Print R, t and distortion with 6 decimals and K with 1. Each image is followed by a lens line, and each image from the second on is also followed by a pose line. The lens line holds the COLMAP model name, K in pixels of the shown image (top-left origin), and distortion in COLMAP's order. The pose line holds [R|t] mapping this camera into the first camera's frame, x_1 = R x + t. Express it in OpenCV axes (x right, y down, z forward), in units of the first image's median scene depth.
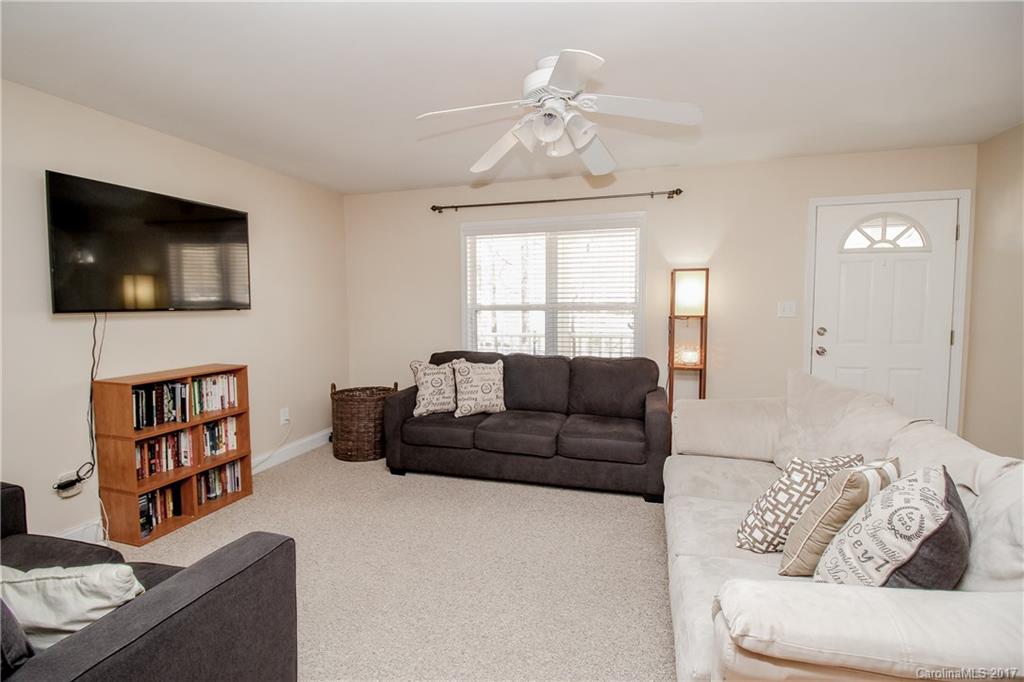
lens RADIAL K [[483.5, 0, 501.3], [0, 483.5, 338.0], [0, 0, 1]] dist [-0.001953, -0.000799]
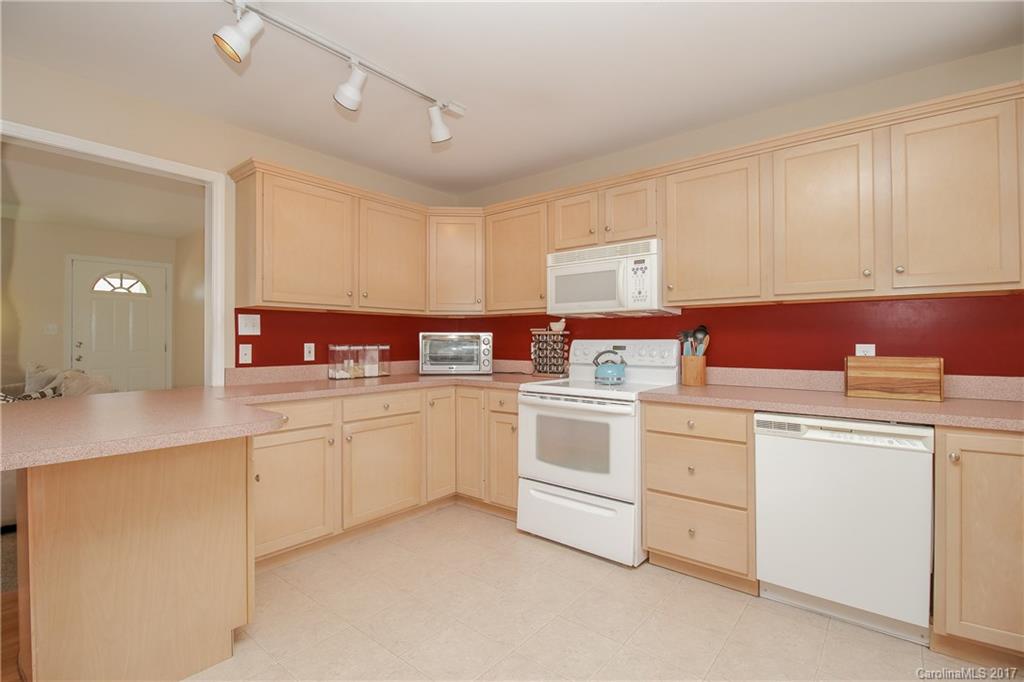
lens RADIAL K [[483.5, 0, 501.3], [0, 483.5, 338.0], [0, 0, 1]] dist [-0.001953, -0.000799]
pose [[0.393457, 0.006796, 0.919318, -0.183012], [0.067826, 0.997033, -0.036399, 0.108367], [-0.916838, 0.076675, 0.391829, -0.767554]]
